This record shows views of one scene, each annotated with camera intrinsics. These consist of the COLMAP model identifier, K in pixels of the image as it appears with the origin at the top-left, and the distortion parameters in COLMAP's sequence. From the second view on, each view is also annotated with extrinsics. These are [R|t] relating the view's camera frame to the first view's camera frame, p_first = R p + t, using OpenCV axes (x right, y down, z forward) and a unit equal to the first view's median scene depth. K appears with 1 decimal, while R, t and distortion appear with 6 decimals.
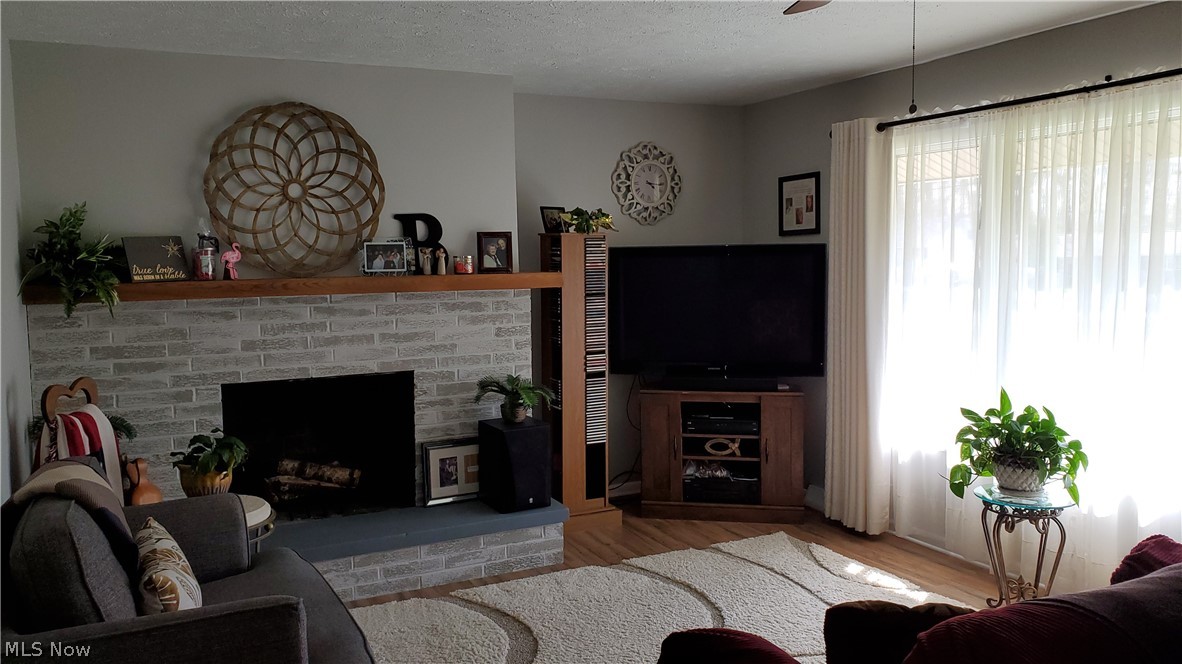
lens RADIAL K [[924.2, 0, 589.0], [0, 924.2, 329.8], [0, 0, 1]] dist [0.056558, -0.013367]
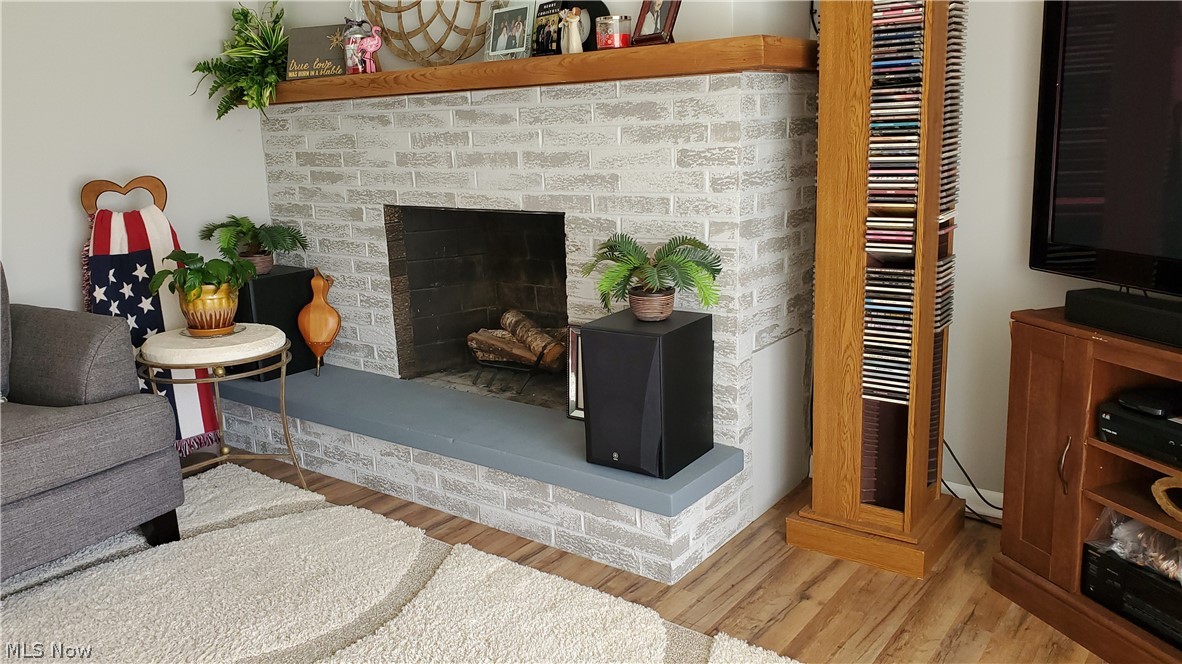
lens RADIAL K [[924.2, 0, 595.2], [0, 924.2, 353.4], [0, 0, 1]] dist [0.056558, -0.013367]
pose [[0.422409, 0.220942, -0.879065, 0.431674], [-0.039531, 0.973404, 0.225658, -0.007503], [0.905543, -0.060569, 0.419909, 0.771007]]
